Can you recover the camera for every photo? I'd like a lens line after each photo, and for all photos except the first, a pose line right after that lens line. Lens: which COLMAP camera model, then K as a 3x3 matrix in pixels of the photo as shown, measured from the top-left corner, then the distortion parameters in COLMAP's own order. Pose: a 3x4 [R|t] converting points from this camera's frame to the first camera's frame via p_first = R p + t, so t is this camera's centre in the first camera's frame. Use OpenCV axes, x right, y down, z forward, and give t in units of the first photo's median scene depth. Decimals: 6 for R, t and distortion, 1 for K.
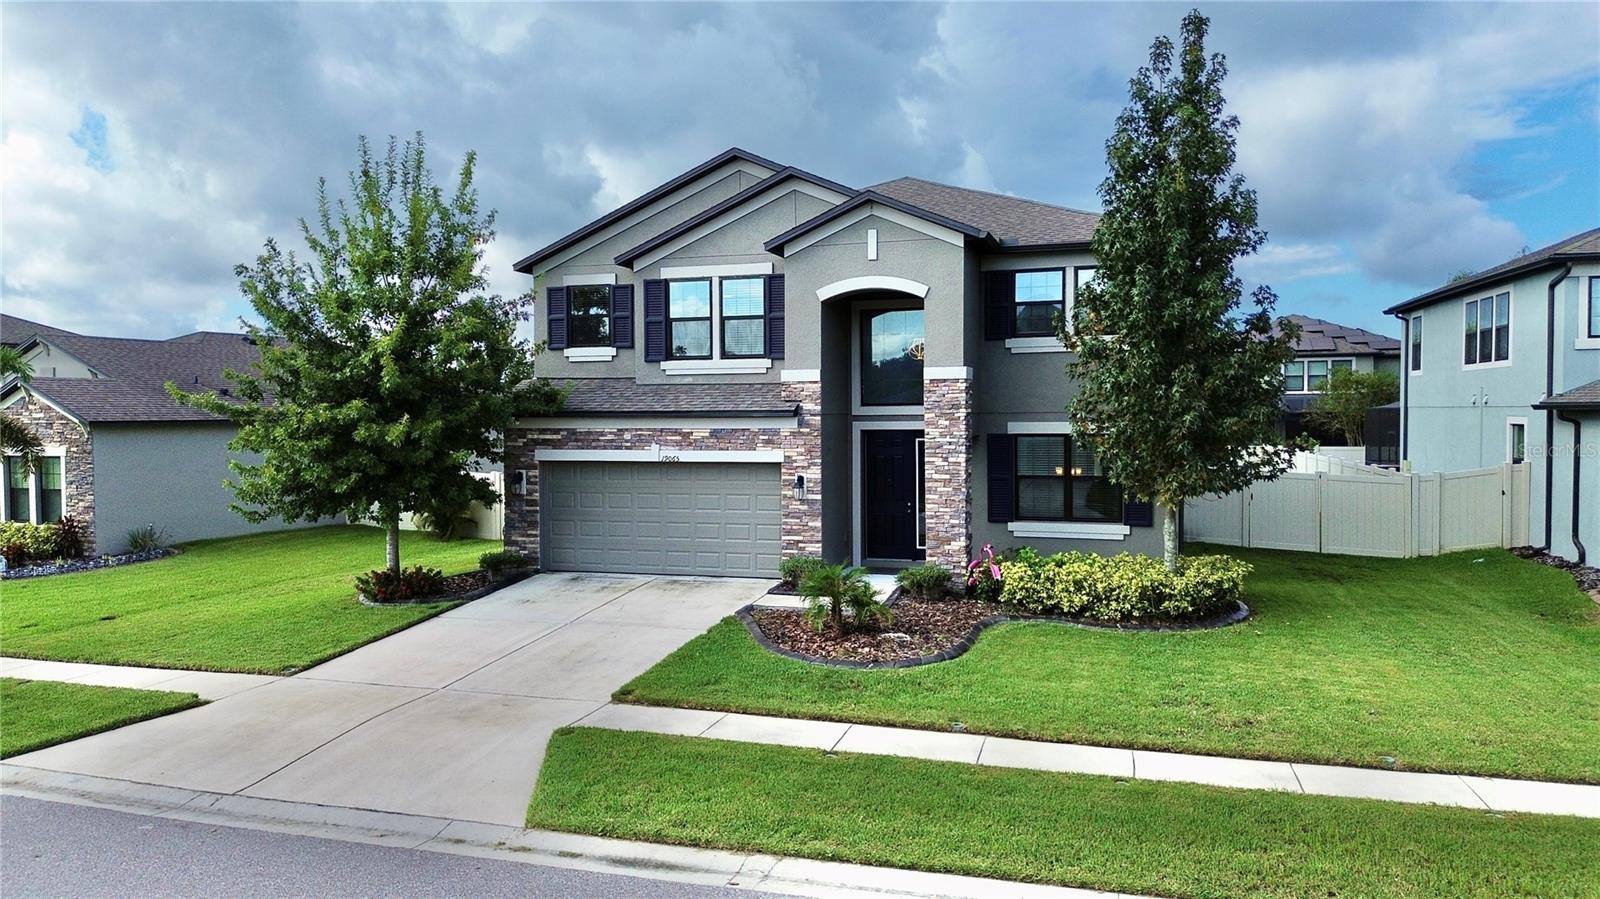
lens RADIAL K [[1131.1, 0, 798.0], [0, 1131.1, 446.2], [0, 0, 1]] dist [0.069691, -0.069874]
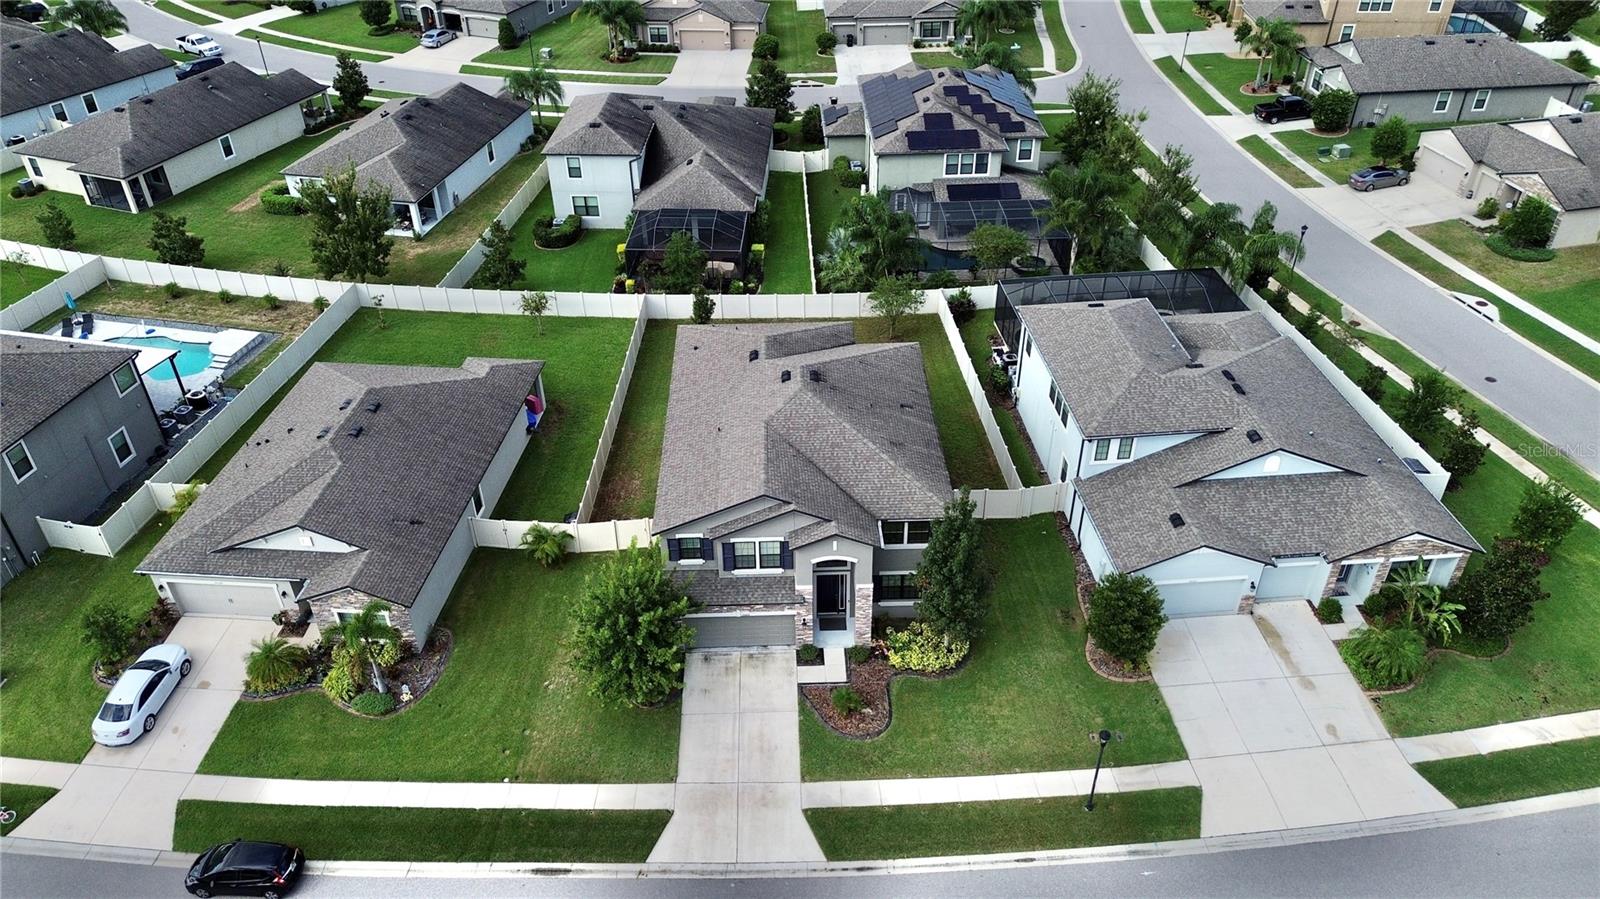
lens RADIAL K [[1131.1, 0, 798.0], [0, 1131.1, 446.2], [0, 0, 1]] dist [0.069691, -0.069874]
pose [[0.944510, -0.194675, 0.264580, -0.584150], [0.017479, 0.834106, 0.551327, -1.630264], [-0.328017, -0.516110, 0.791224, -0.733083]]
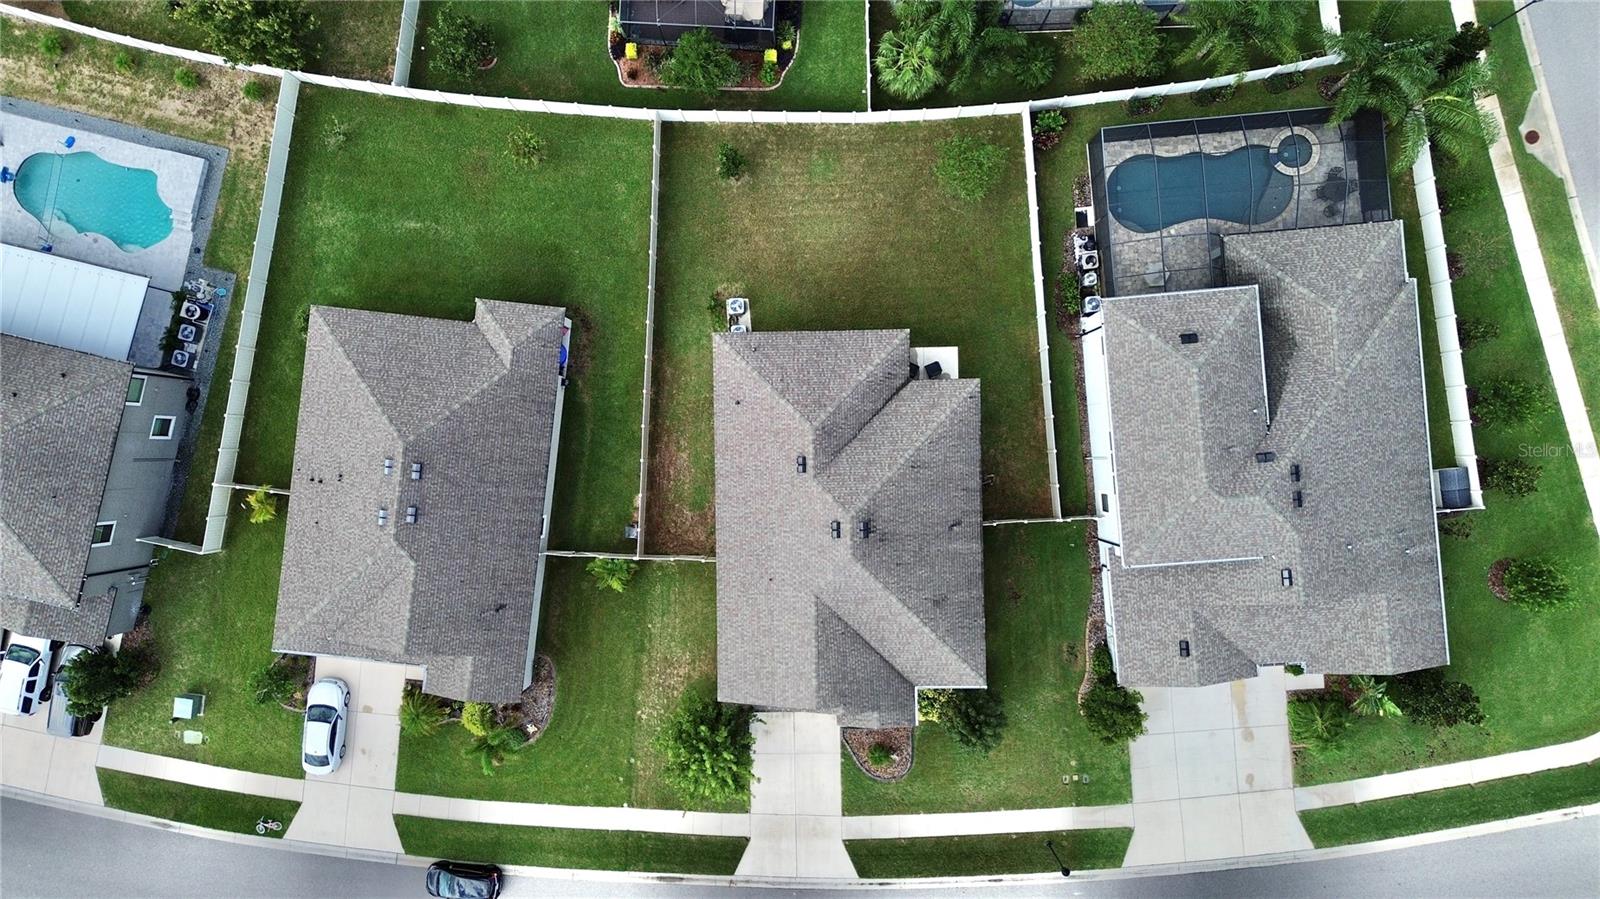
lens RADIAL K [[1131.1, 0, 798.0], [0, 1131.1, 446.2], [0, 0, 1]] dist [0.069691, -0.069874]
pose [[0.947751, -0.318802, -0.011559, 0.126592], [0.026200, 0.041677, 0.998788, -2.941771], [-0.317934, -0.946904, 0.047853, 1.528274]]
